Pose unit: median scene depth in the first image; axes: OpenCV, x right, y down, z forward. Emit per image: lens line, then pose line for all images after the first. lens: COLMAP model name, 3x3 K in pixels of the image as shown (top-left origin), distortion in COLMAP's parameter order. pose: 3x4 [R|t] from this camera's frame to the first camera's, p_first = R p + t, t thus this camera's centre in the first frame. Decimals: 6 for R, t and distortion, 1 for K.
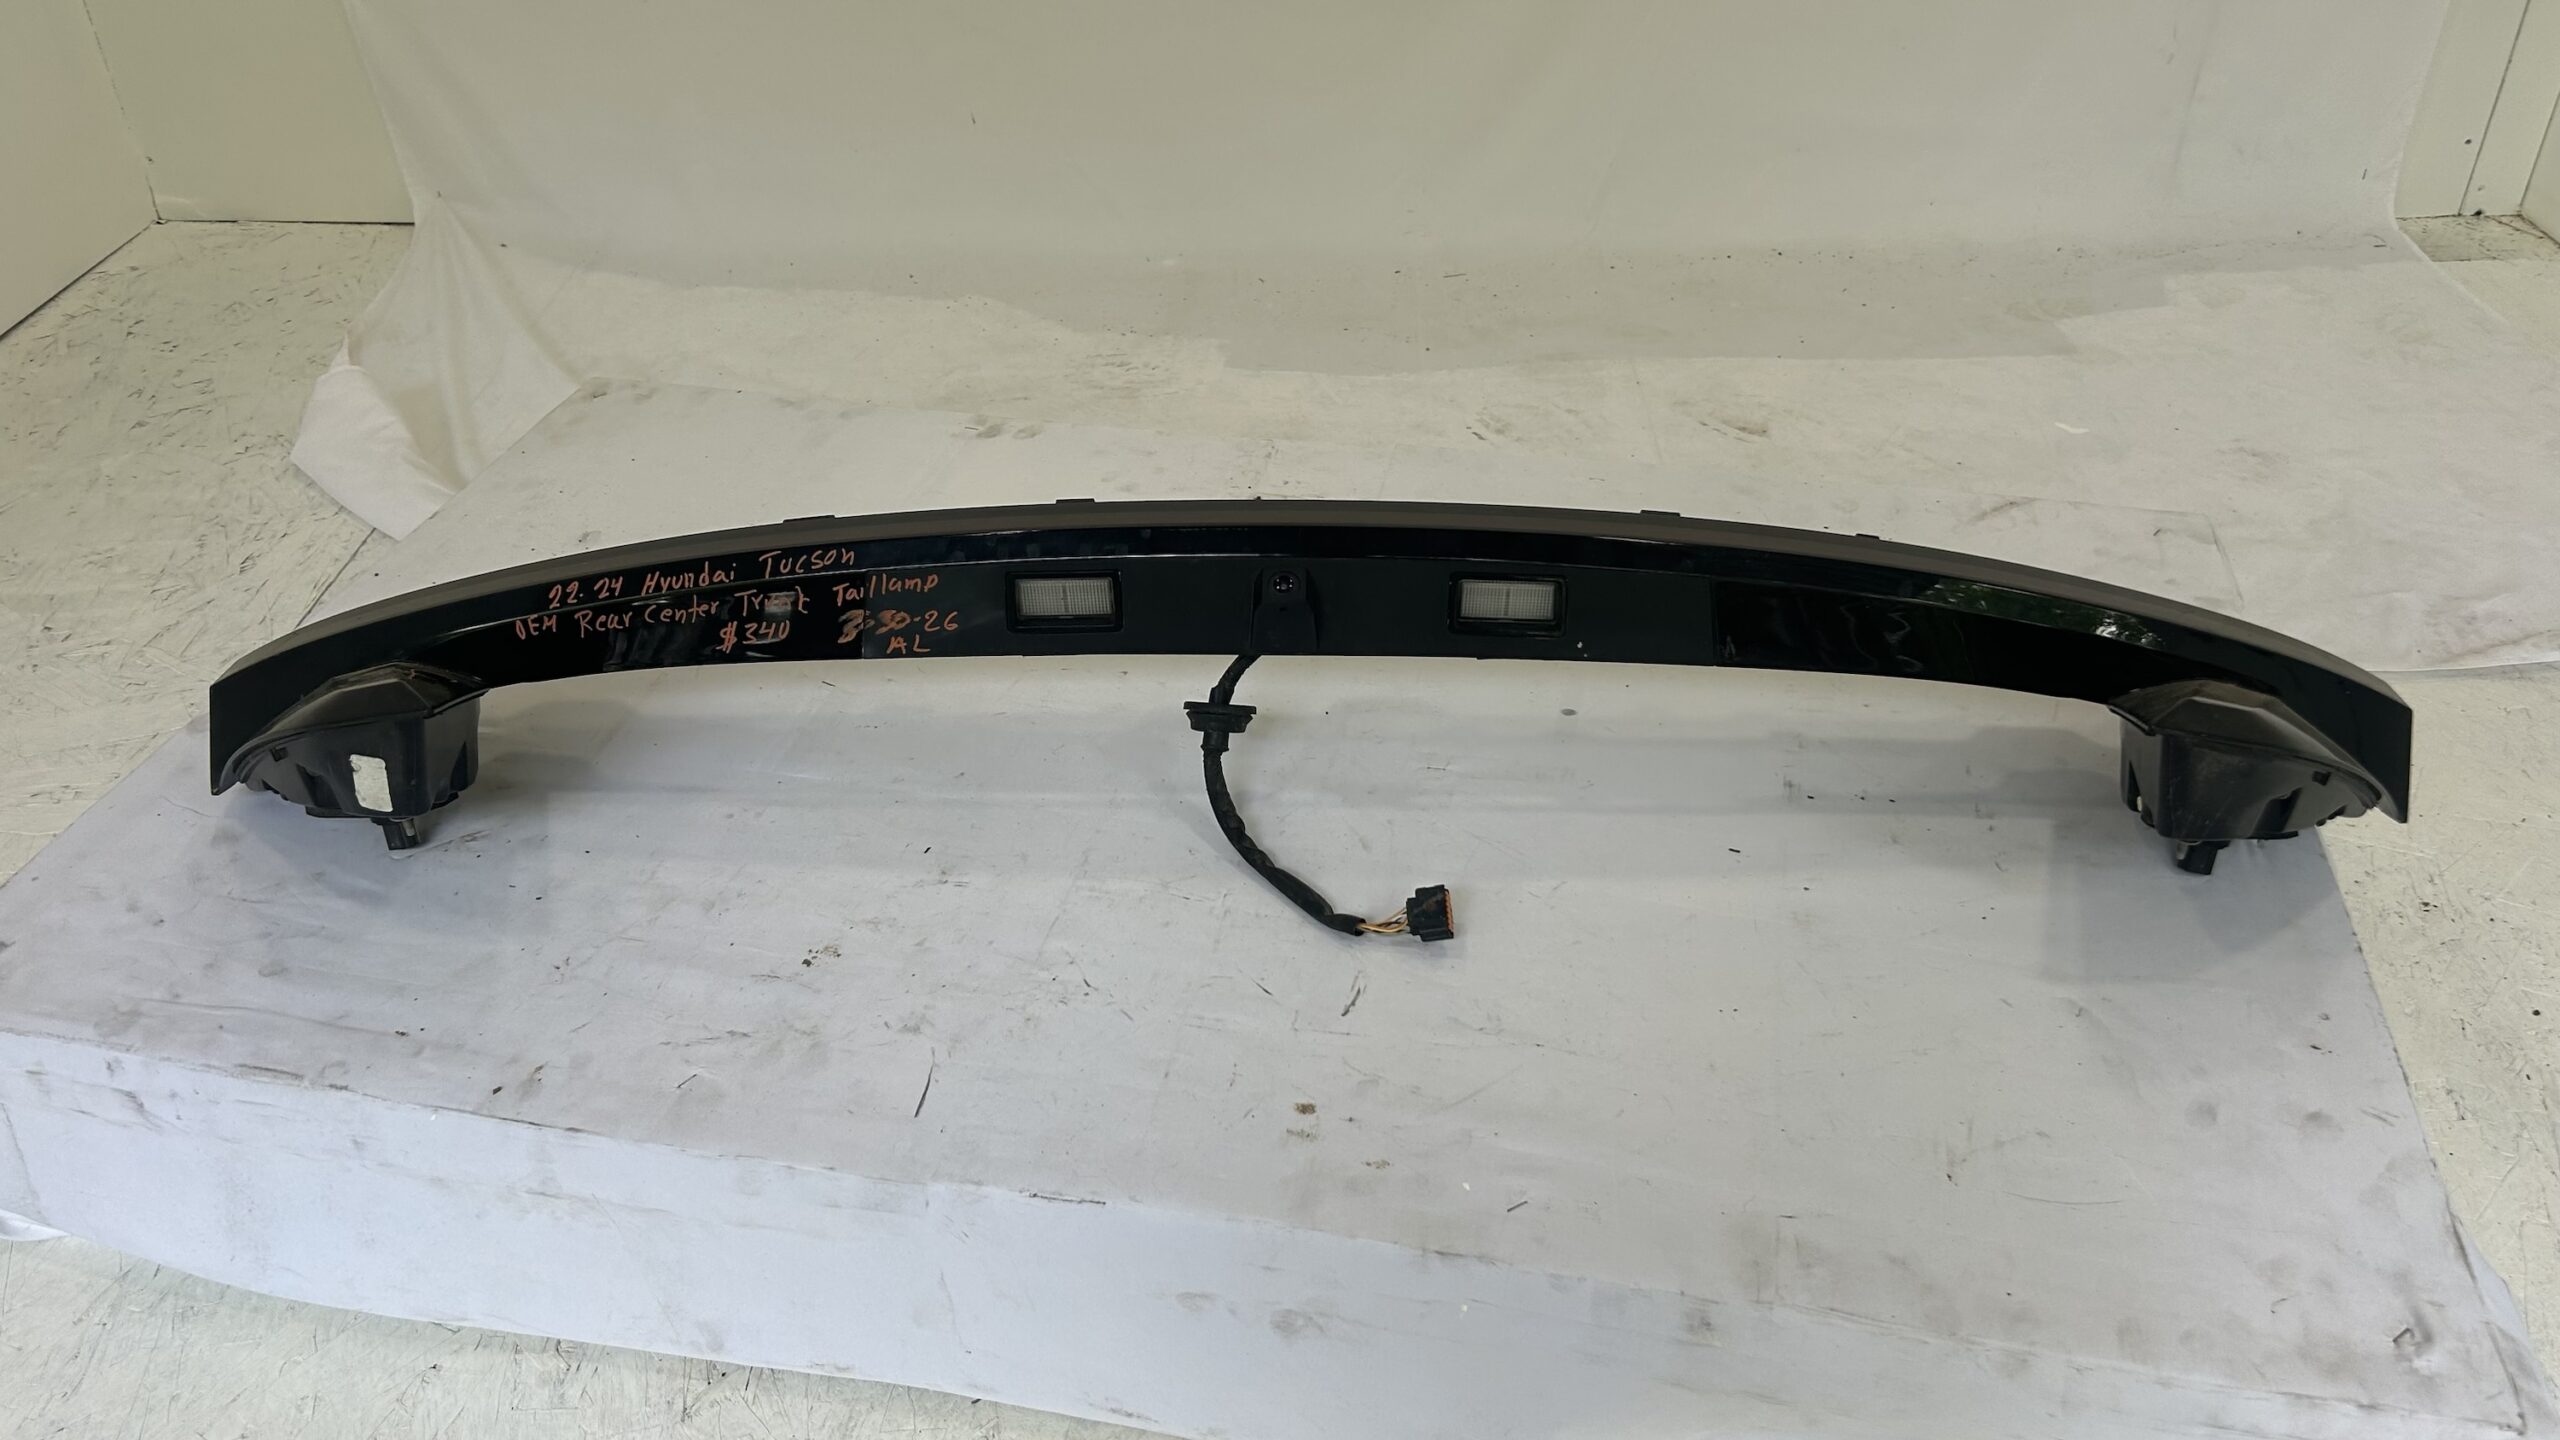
lens RADIAL K [[2140.3, 0, 1280.9], [0, 2140.3, 783.7], [0, 0, 1]] dist [-0.007116, 0.004114]
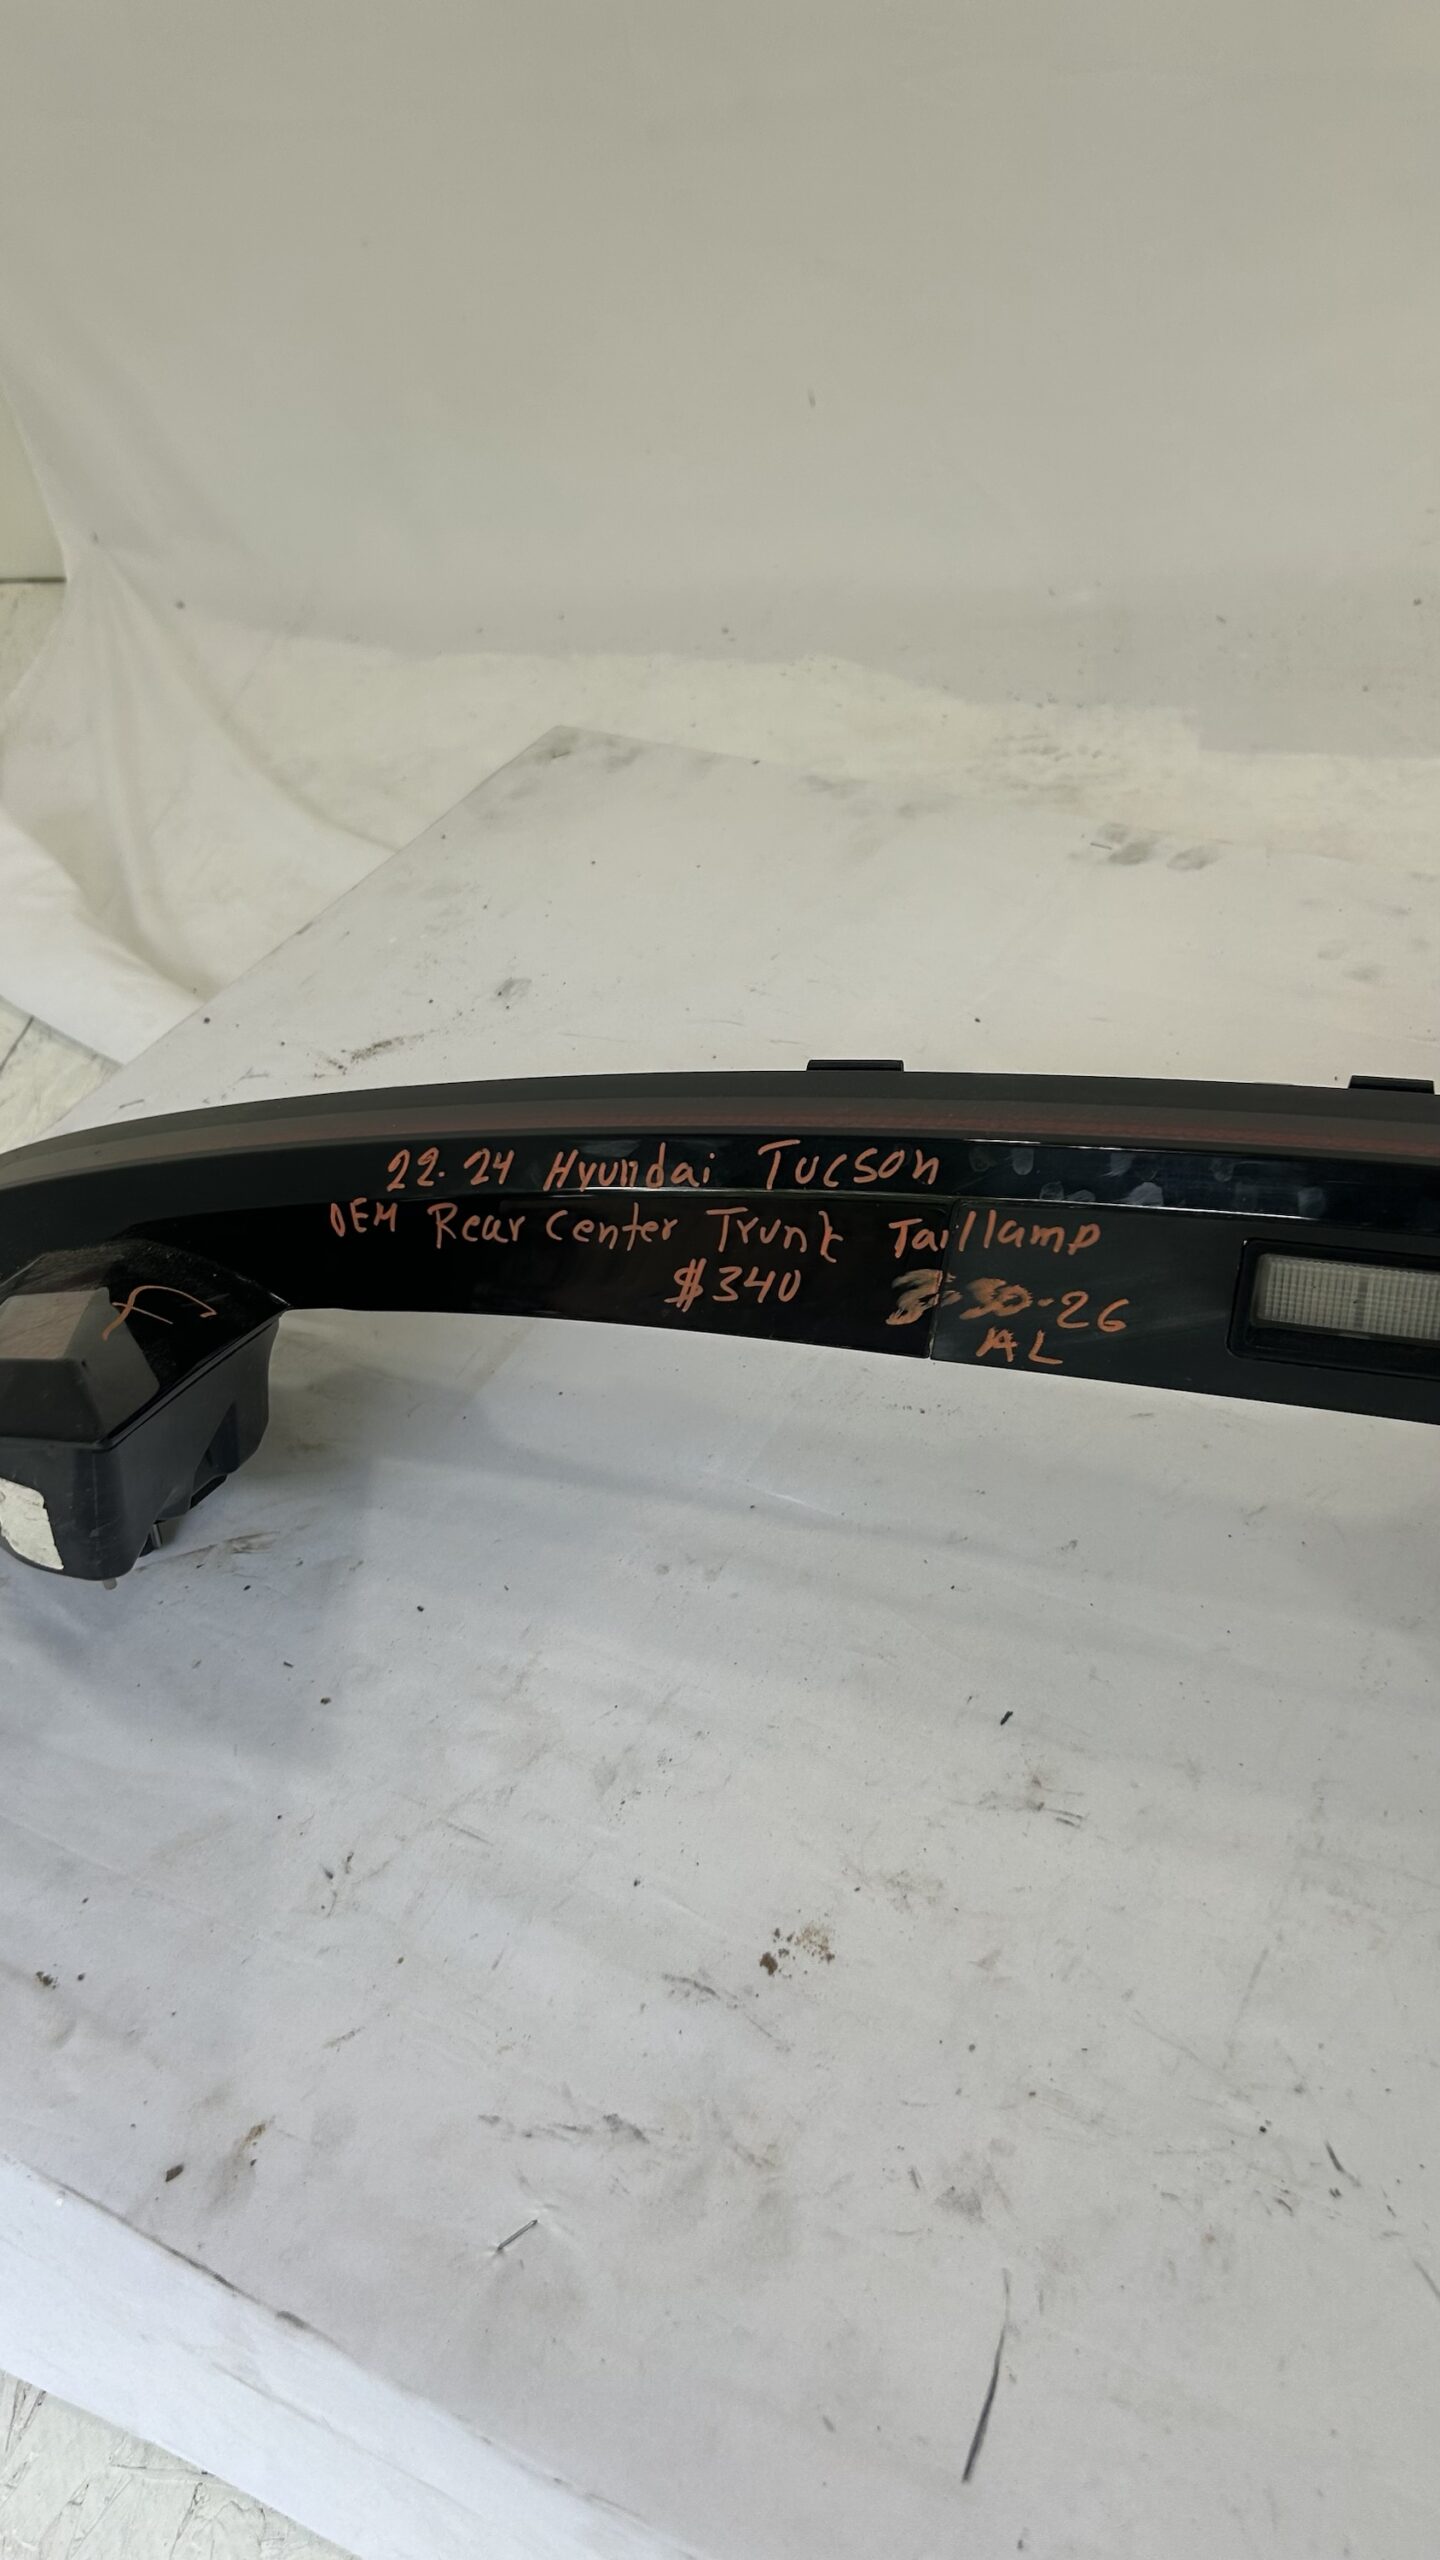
lens RADIAL K [[1984.2, 0, 720.0], [0, 1984.2, 1280.0], [0, 0, 1]] dist [0.016920, -0.011331]
pose [[0.965250, 0.125302, -0.229327, -0.136652], [-0.099179, 0.987546, 0.122136, -0.132760], [0.241775, -0.095148, 0.965656, 0.521485]]
